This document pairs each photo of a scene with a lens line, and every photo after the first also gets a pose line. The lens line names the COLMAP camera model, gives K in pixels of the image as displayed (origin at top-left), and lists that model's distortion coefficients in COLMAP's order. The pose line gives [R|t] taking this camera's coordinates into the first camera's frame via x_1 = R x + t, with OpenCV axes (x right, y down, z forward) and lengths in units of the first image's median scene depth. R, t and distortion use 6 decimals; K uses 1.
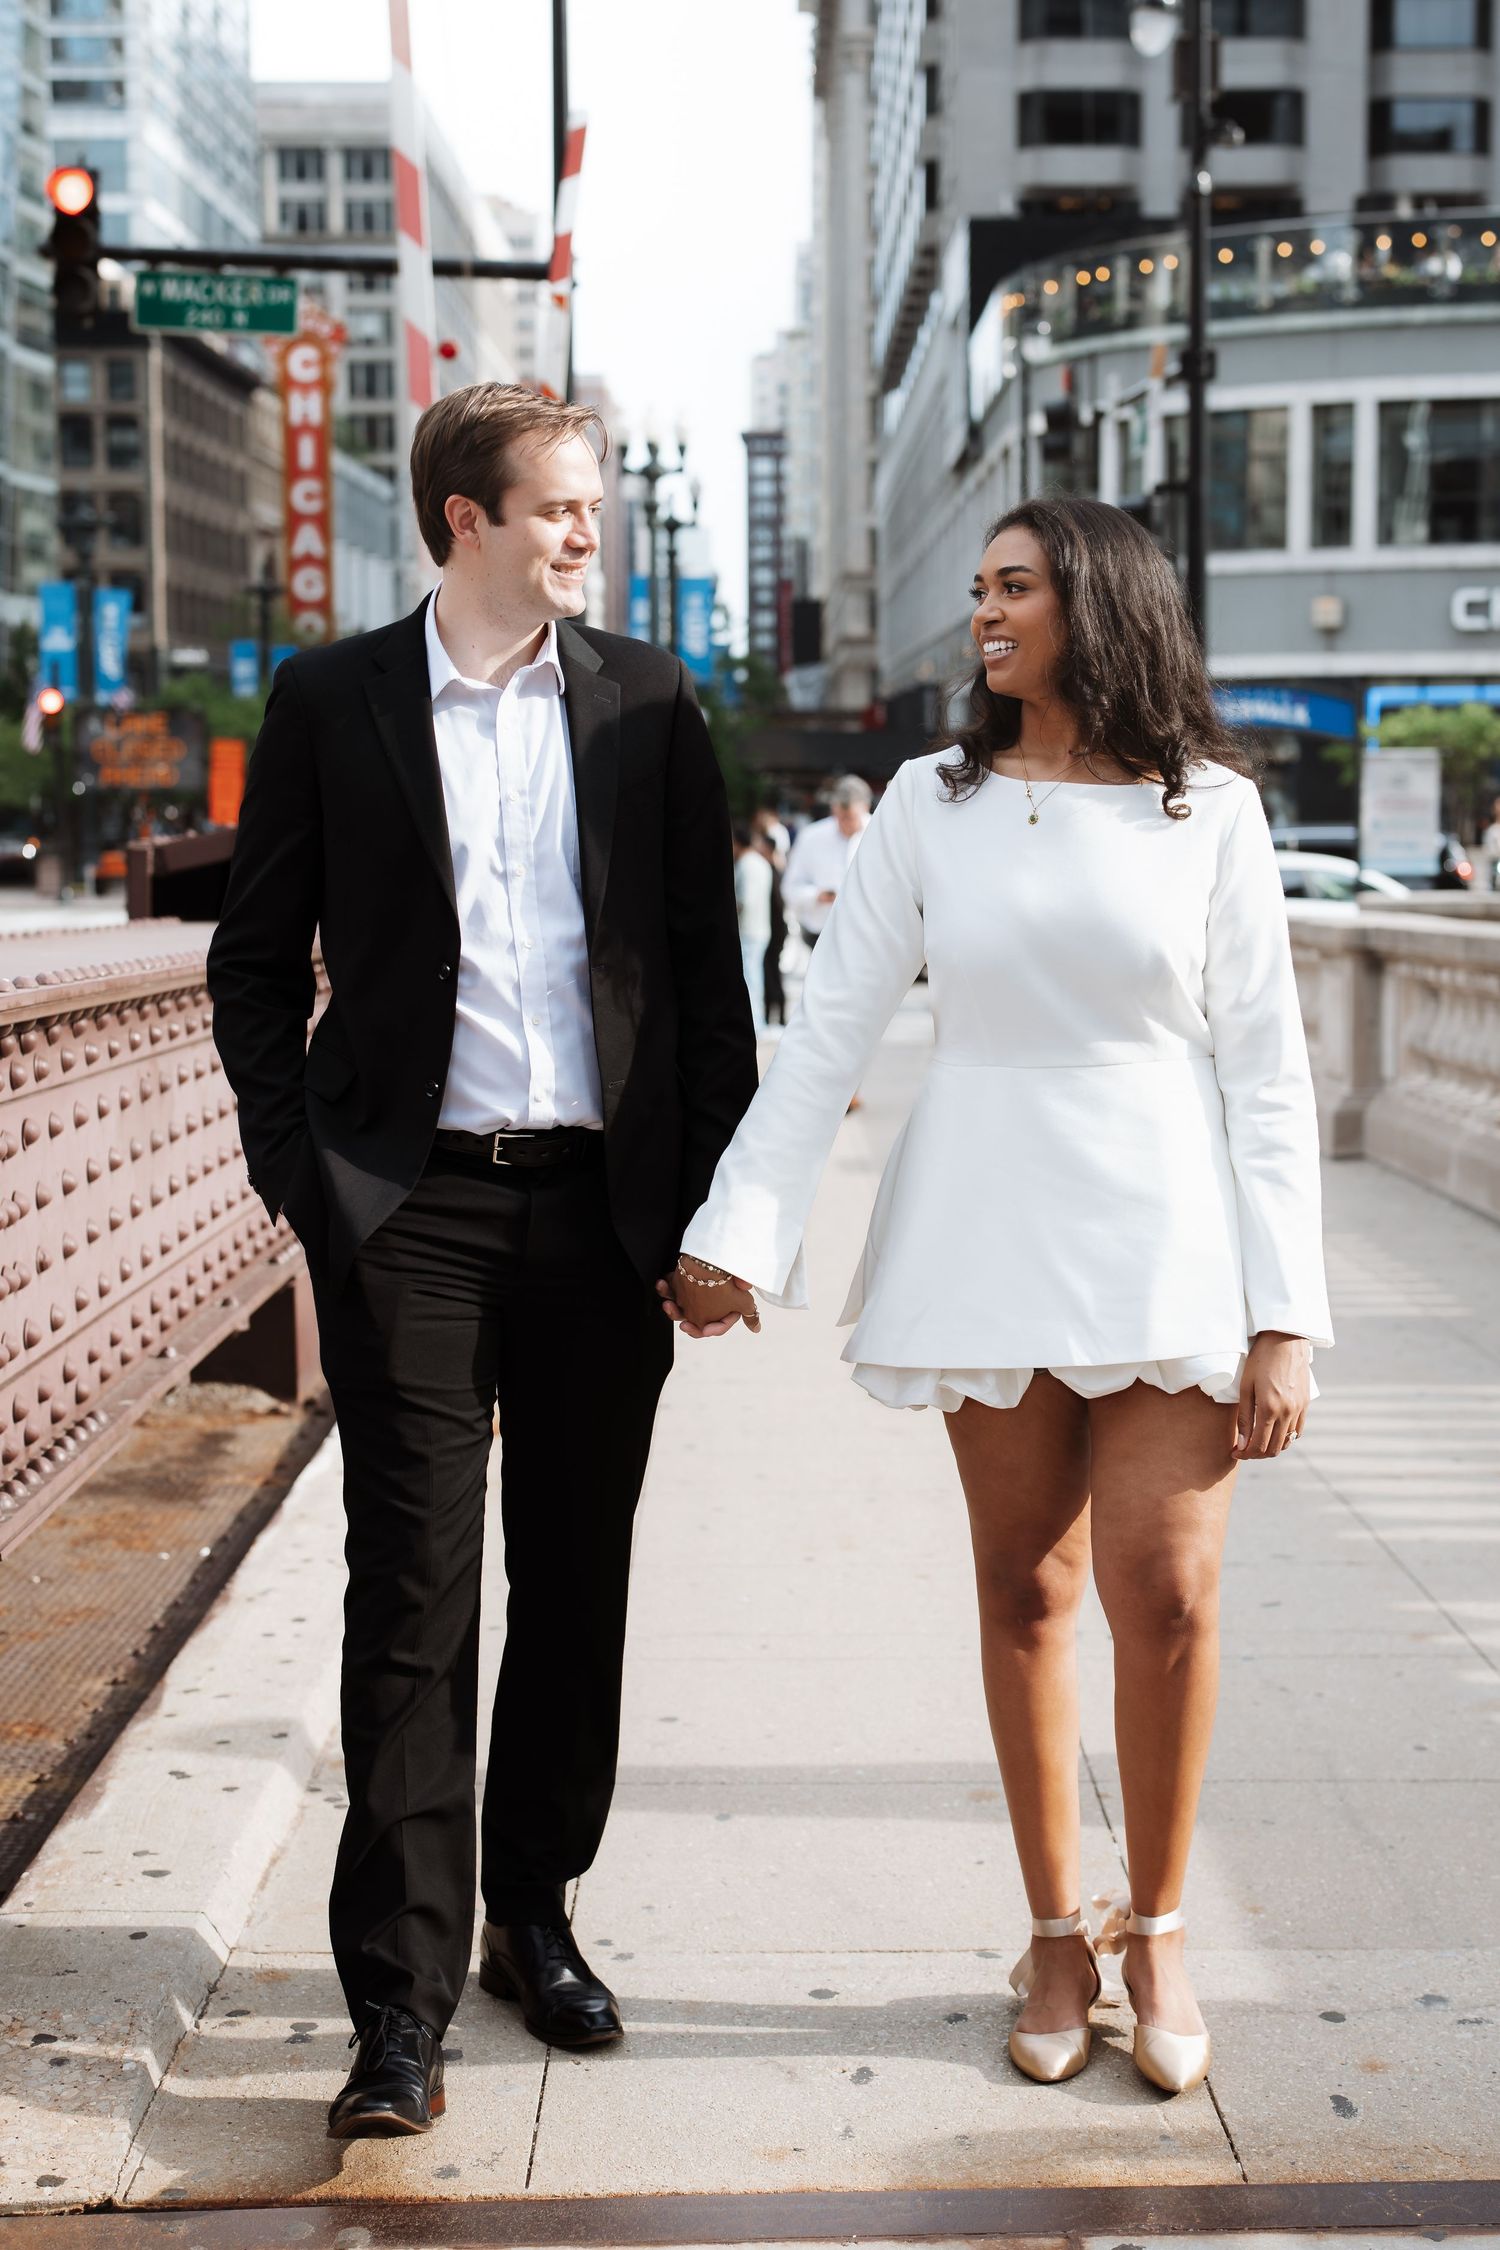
lens RADIAL K [[3152.5, 0, 756.7], [0, 3152.5, 1034.9], [0, 0, 1]] dist [0.024071, 0.007100]
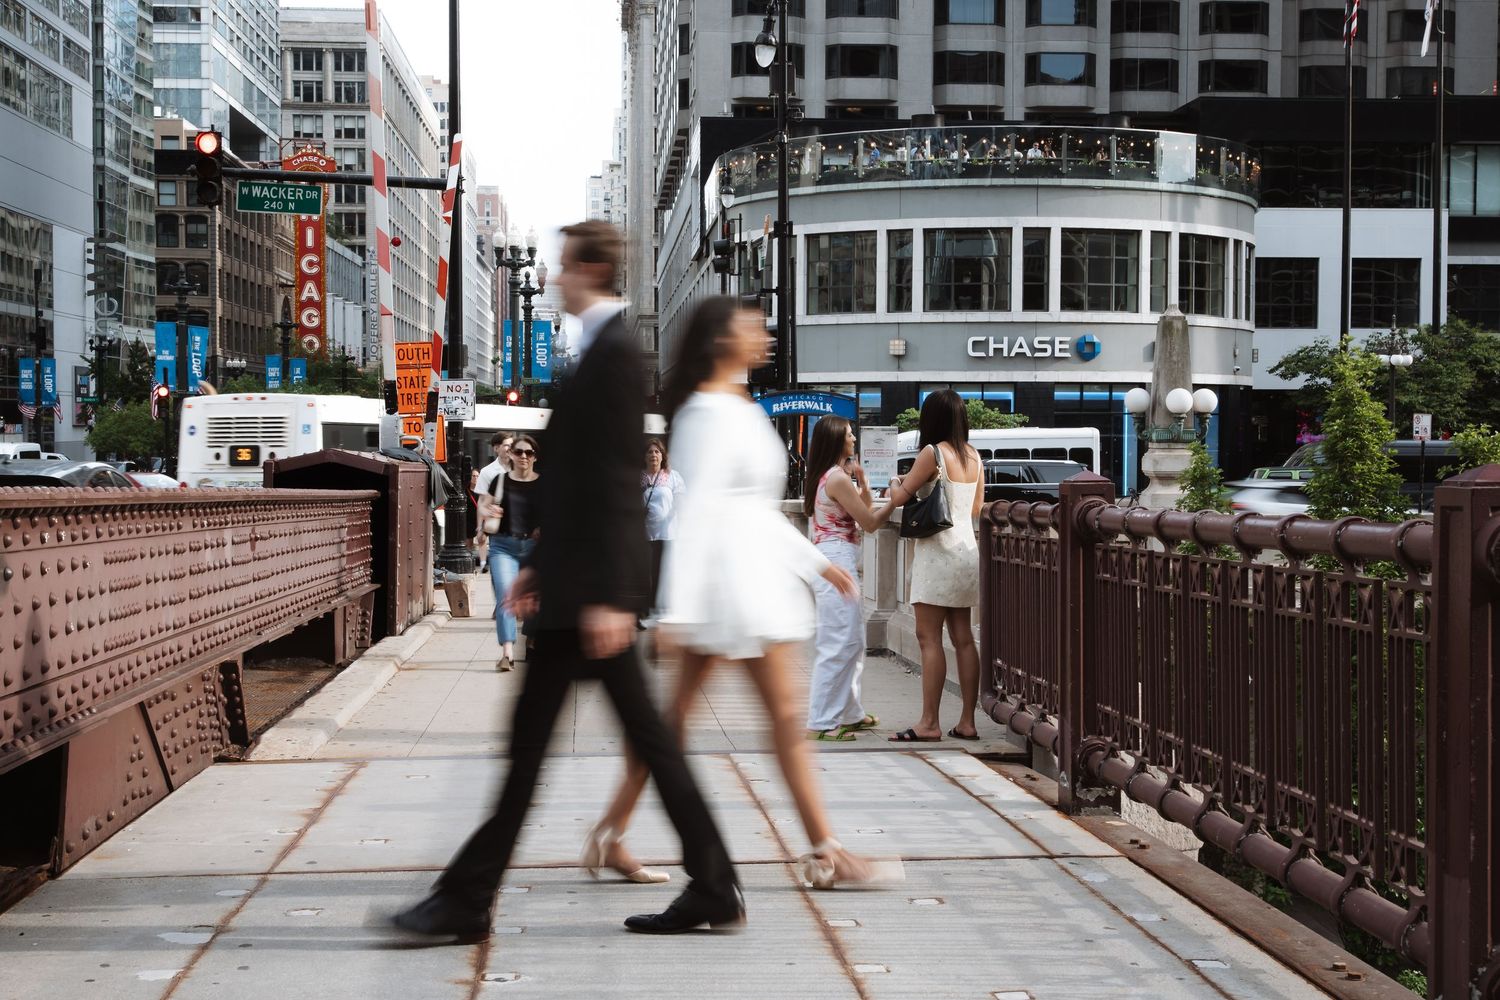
lens RADIAL K [[2198.5, 0, 750.2], [0, 2198.5, 493.6], [0, 0, 1]] dist [0.063324, -0.057624]
pose [[0.998075, 0.004520, 0.061849, 0.018035], [-0.000992, 0.998377, -0.056946, 0.015002], [-0.062006, 0.056775, 0.996460, -0.177653]]
